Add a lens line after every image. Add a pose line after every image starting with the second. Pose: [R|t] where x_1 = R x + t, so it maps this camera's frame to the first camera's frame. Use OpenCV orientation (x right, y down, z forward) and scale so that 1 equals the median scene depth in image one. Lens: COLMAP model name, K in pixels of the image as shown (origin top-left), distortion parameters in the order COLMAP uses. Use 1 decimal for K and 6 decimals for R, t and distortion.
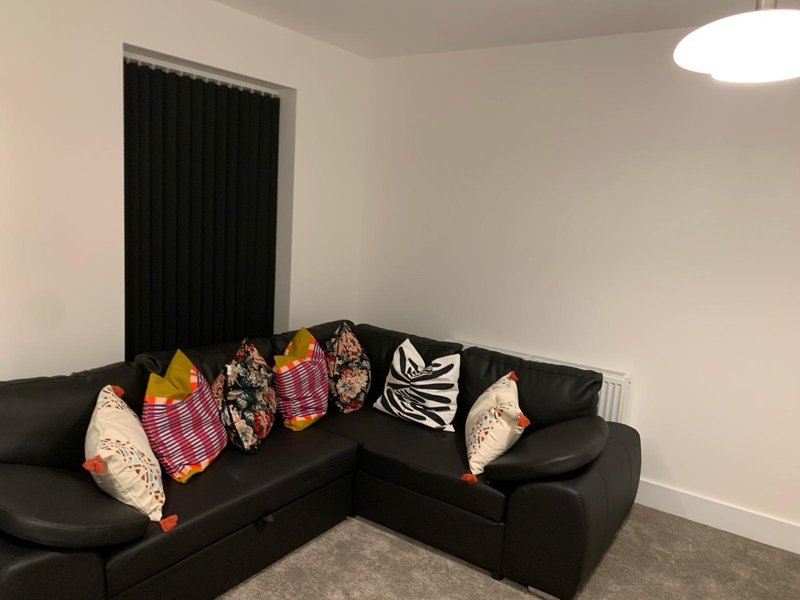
lens RADIAL K [[614.1, 0, 400.0], [0, 614.1, 300.0], [0, 0, 1]] dist [0.052454, -0.006561]
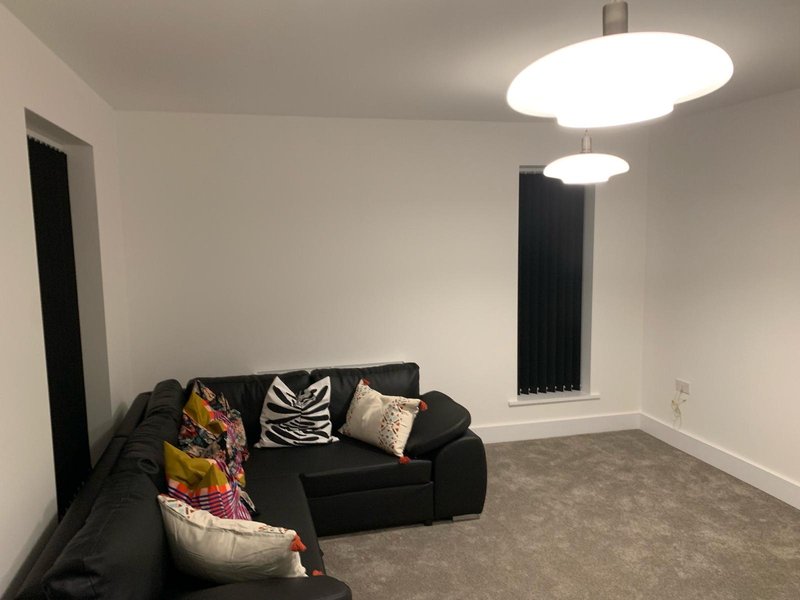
lens RADIAL K [[612.0, 0, 400.0], [0, 612.0, 300.0], [0, 0, 1]] dist [0.143222, -0.001572]
pose [[0.658155, -0.160491, 0.735578, -0.678360], [0.174321, 0.982950, 0.058491, -0.106935], [-0.732424, 0.089731, 0.674910, 0.066395]]
